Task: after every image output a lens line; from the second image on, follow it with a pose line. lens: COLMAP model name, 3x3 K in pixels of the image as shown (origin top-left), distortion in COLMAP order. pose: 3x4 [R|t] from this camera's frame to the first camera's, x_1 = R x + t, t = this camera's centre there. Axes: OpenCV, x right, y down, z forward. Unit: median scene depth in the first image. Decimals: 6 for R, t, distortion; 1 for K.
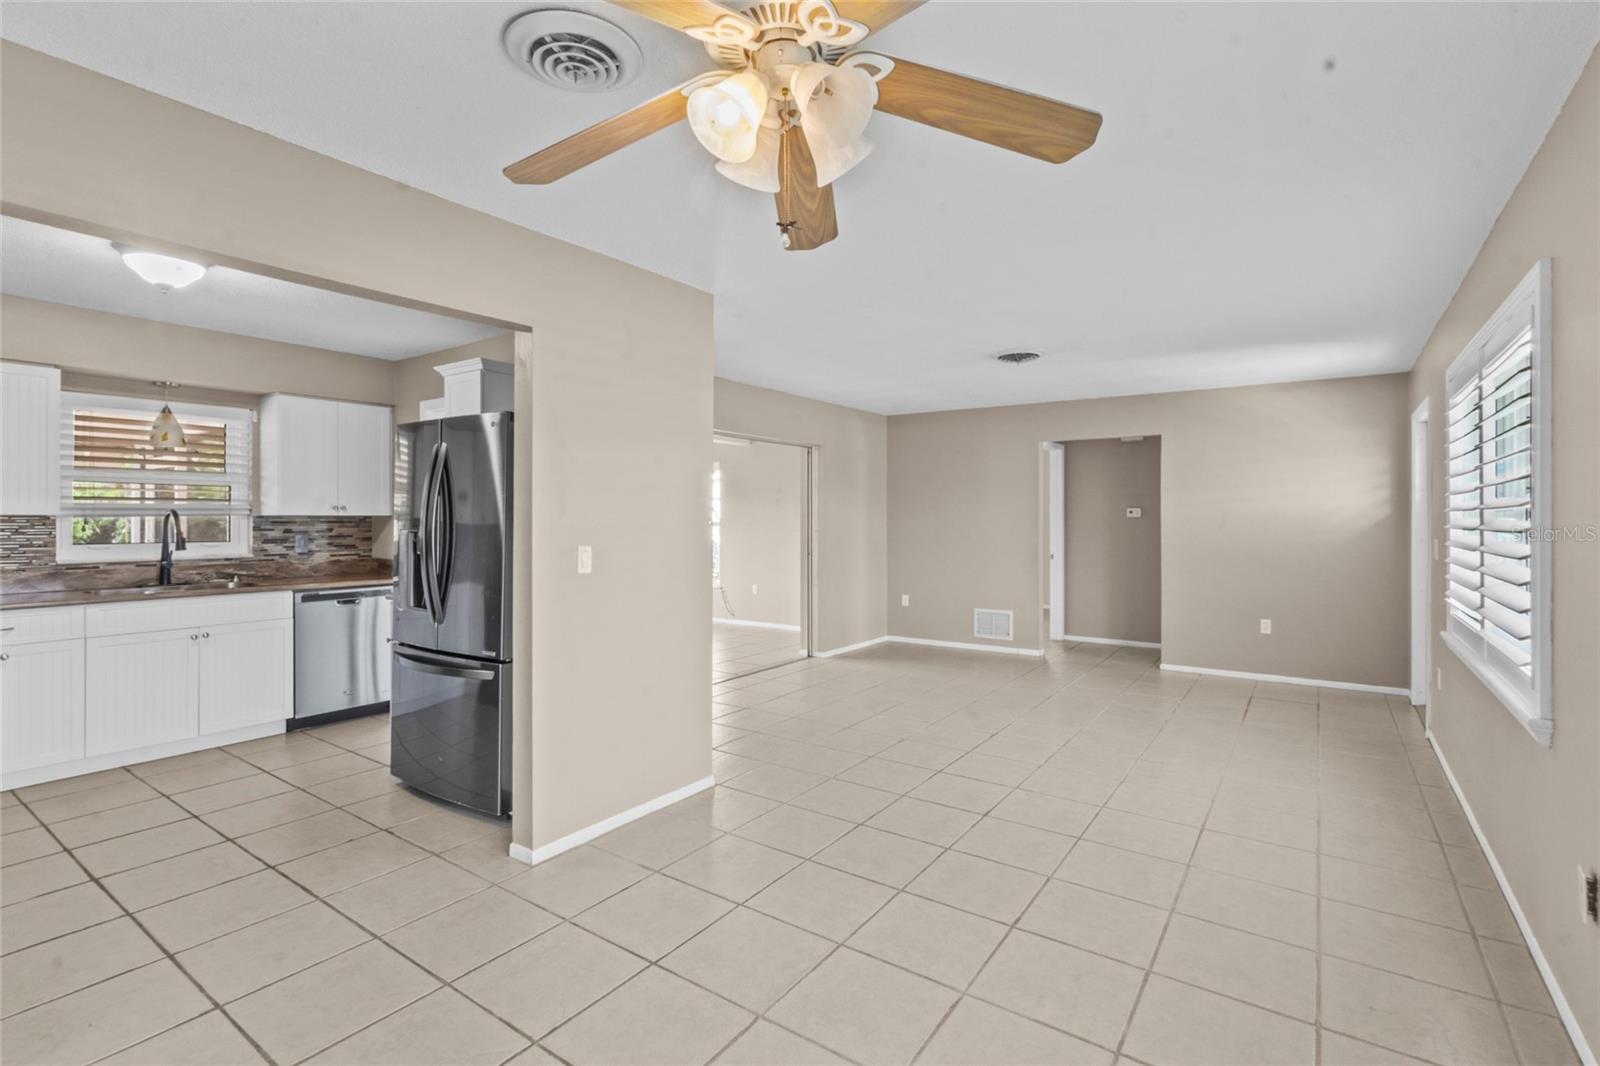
lens RADIAL K [[739.9, 0, 797.6], [0, 739.9, 521.0], [0, 0, 1]] dist [0.002283, 0.000911]
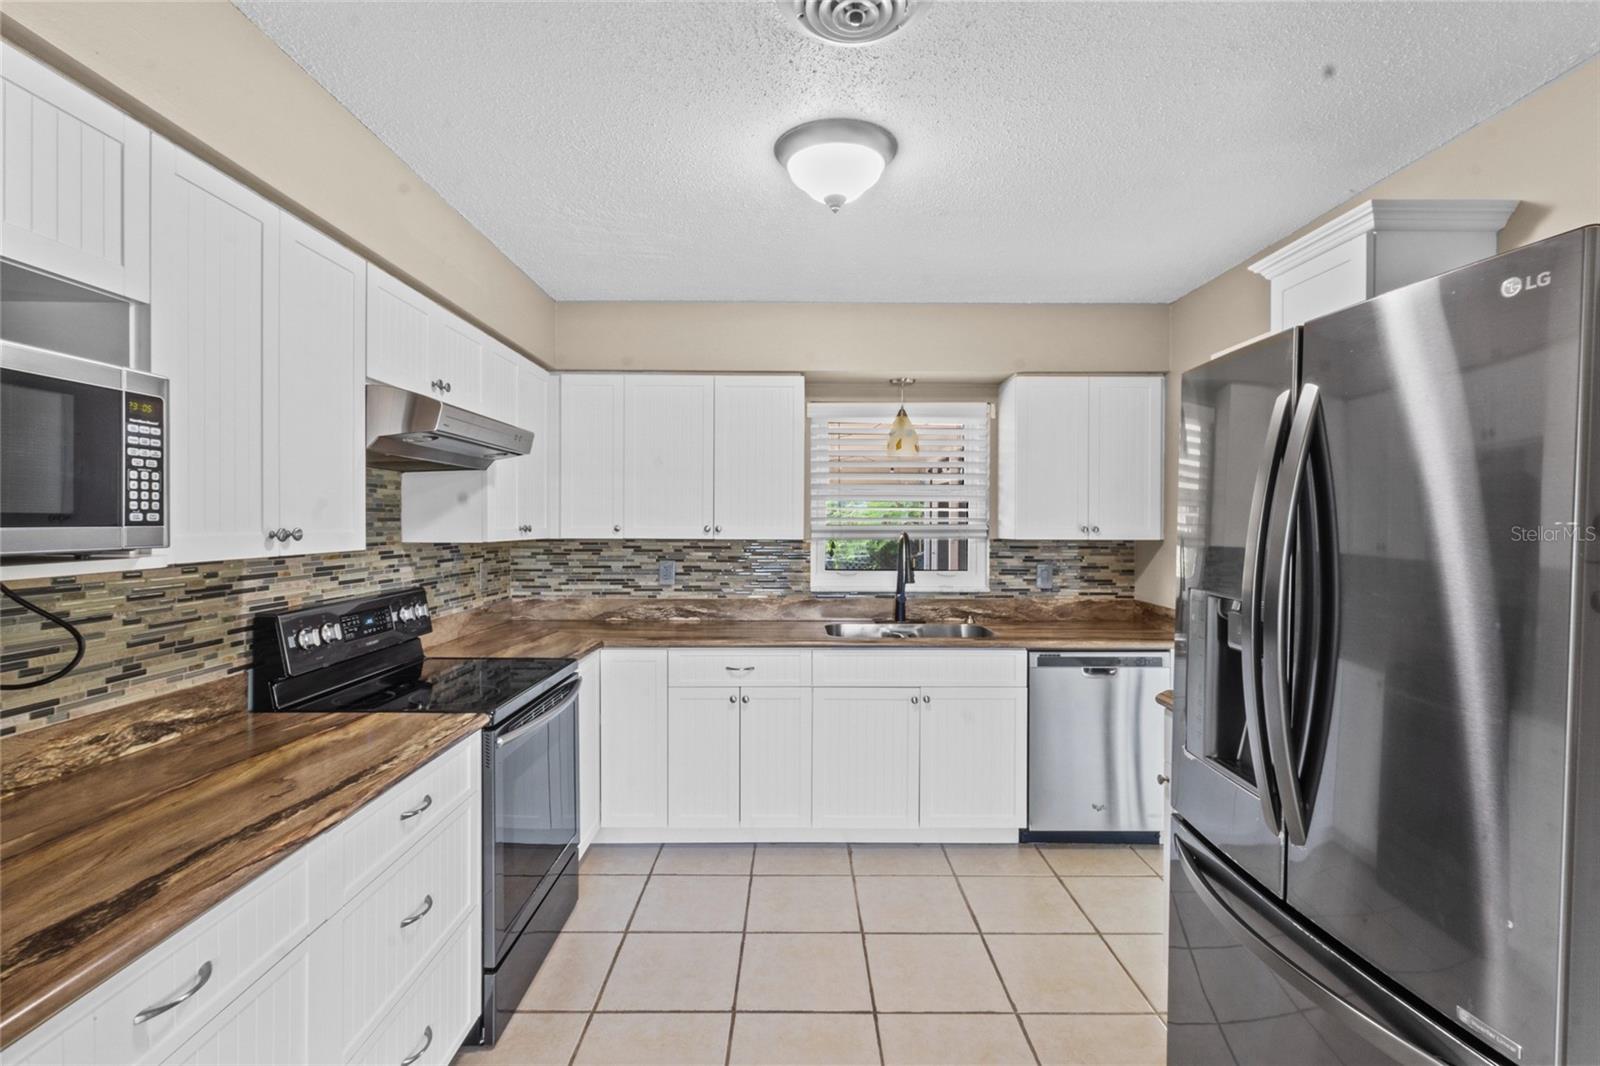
lens RADIAL K [[735.8, 0, 799.2], [0, 735.8, 528.3], [0, 0, 1]] dist [-0.001149, 0.000216]
pose [[0.581238, 0.007951, -0.813695, -0.230519], [-0.005375, 0.999968, 0.005932, -0.022642], [0.813716, 0.000925, 0.581262, 0.402045]]
